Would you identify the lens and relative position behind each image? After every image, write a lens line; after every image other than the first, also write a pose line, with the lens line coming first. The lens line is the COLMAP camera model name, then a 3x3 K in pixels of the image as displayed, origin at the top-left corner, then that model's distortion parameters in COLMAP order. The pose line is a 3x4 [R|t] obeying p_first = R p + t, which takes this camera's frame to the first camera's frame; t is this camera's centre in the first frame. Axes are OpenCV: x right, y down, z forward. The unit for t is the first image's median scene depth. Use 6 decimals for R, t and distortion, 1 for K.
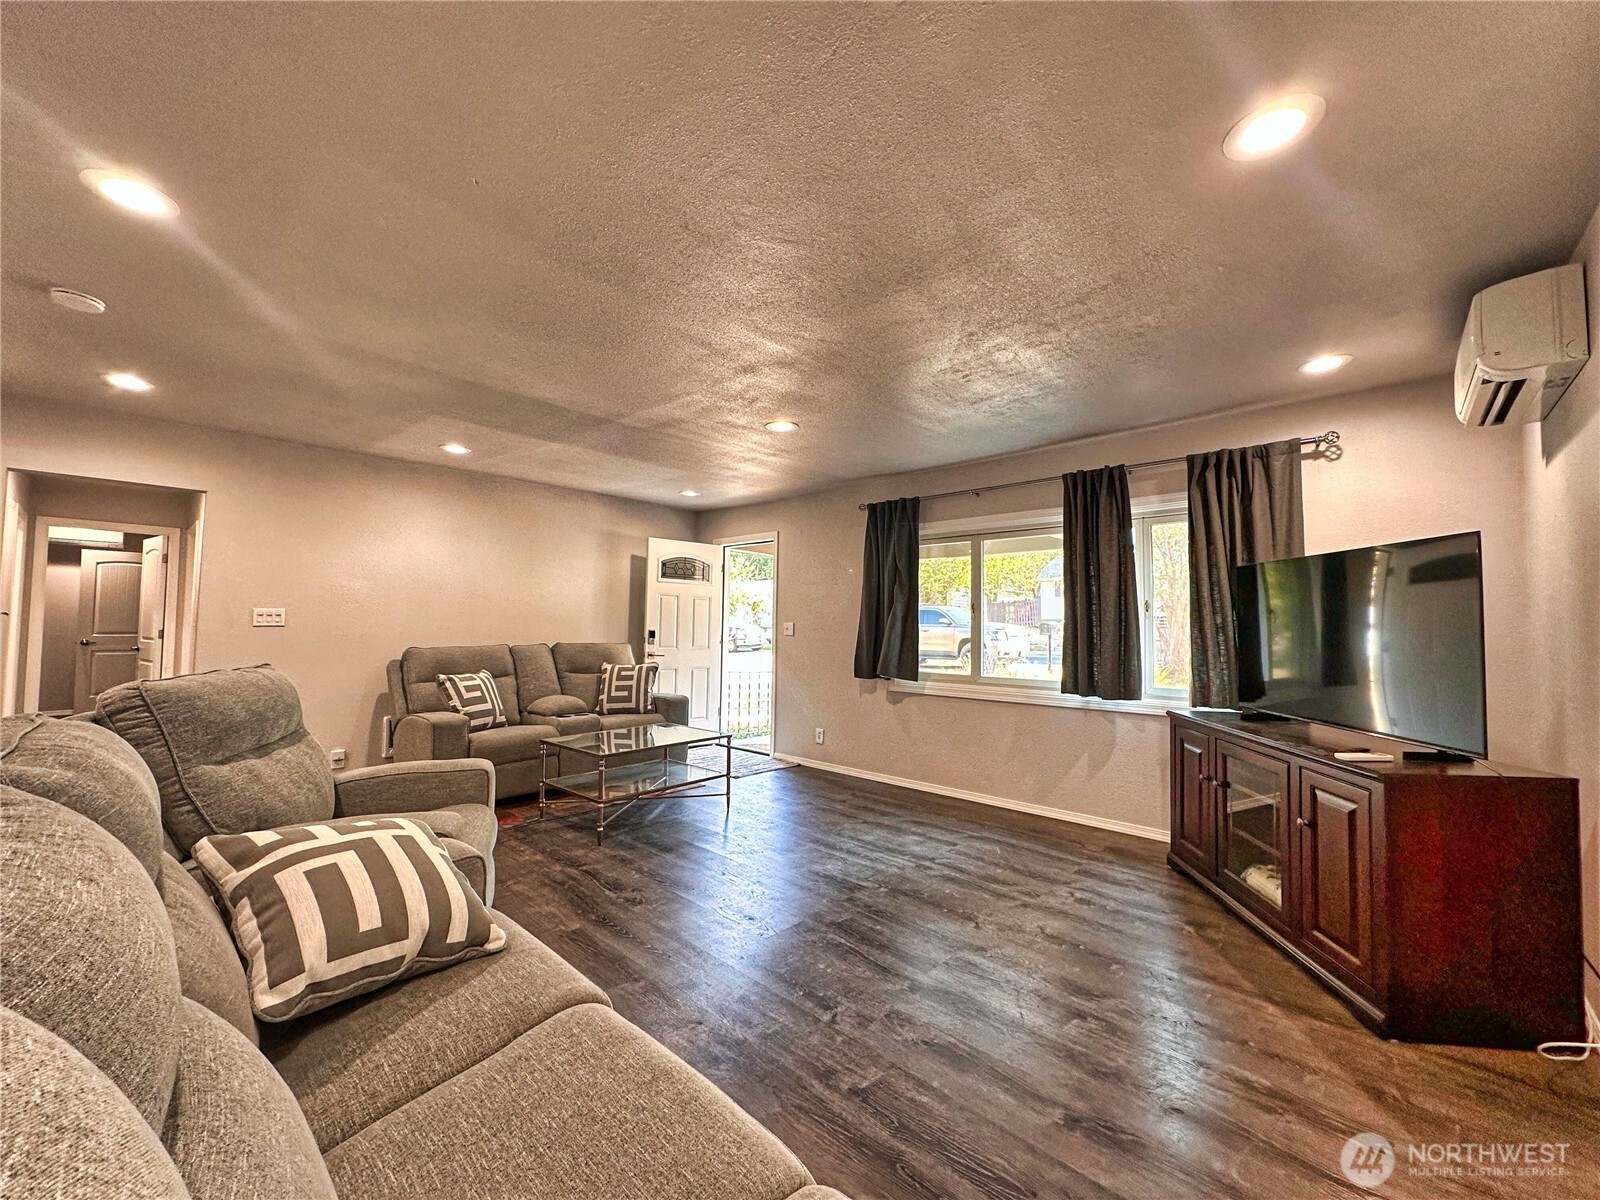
lens RADIAL K [[634.4, 0, 801.9], [0, 634.4, 596.9], [0, 0, 1]] dist [-0.000016, 0.000092]
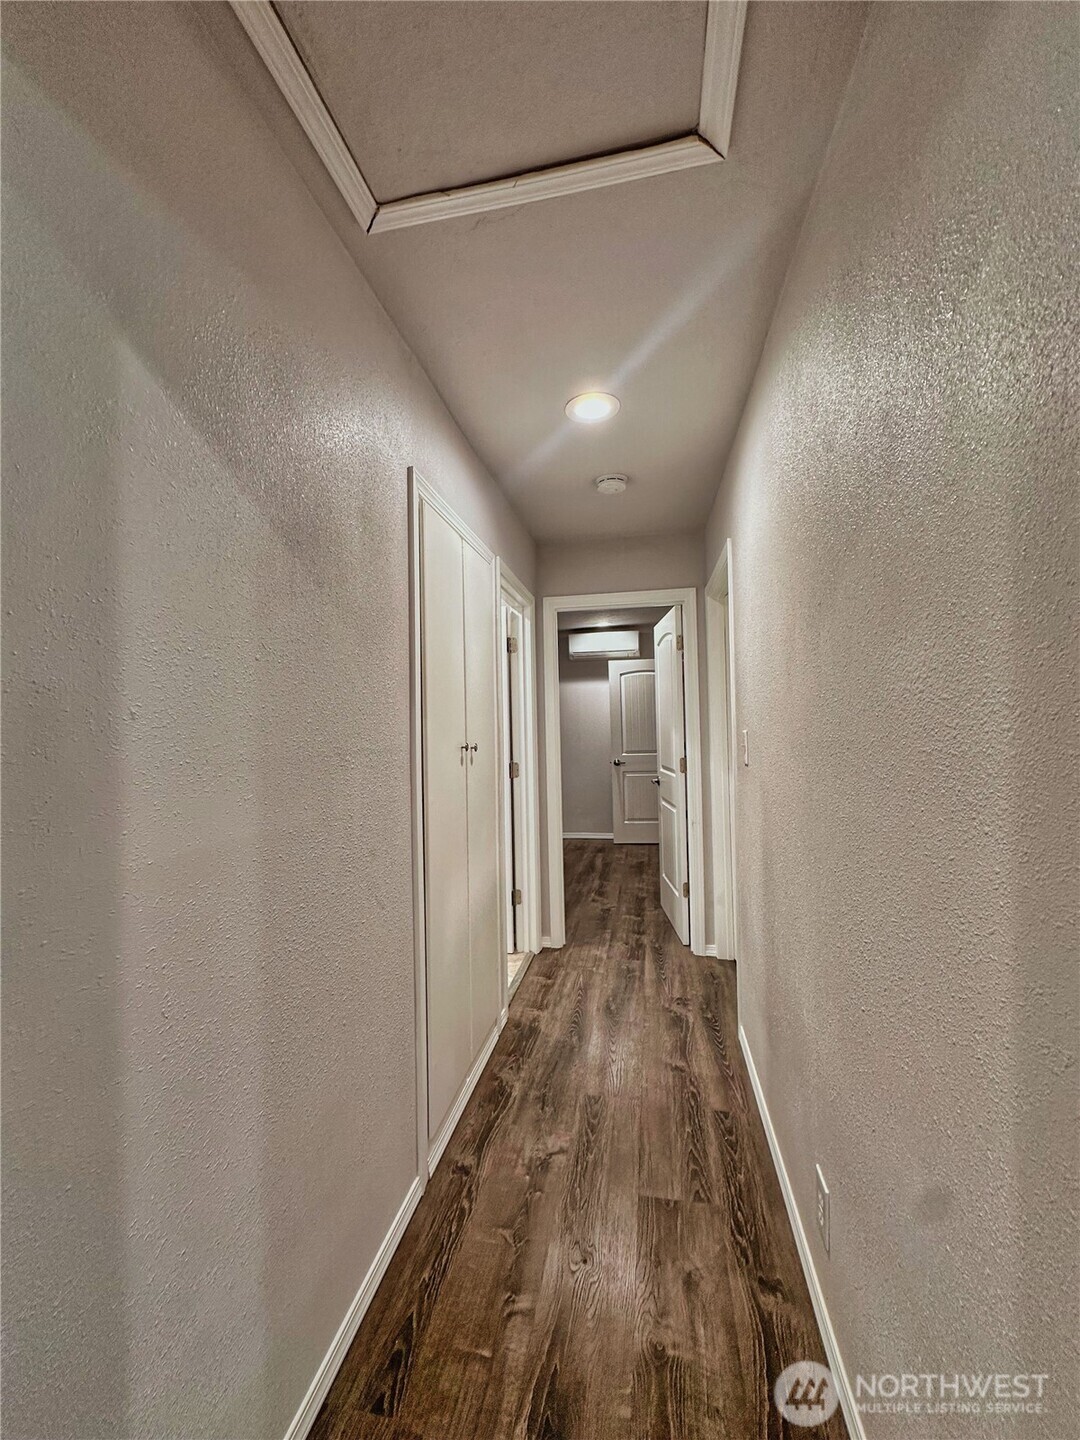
lens RADIAL K [[571.0, 0, 539.0], [0, 571.0, 718.1], [0, 0, 1]] dist [-0.000016, 0.000092]
pose [[0.529991, -0.037441, -0.847176, -0.589354], [0.065843, 0.997826, -0.002908, 0.004348], [0.845443, -0.054240, 0.531304, 0.566550]]
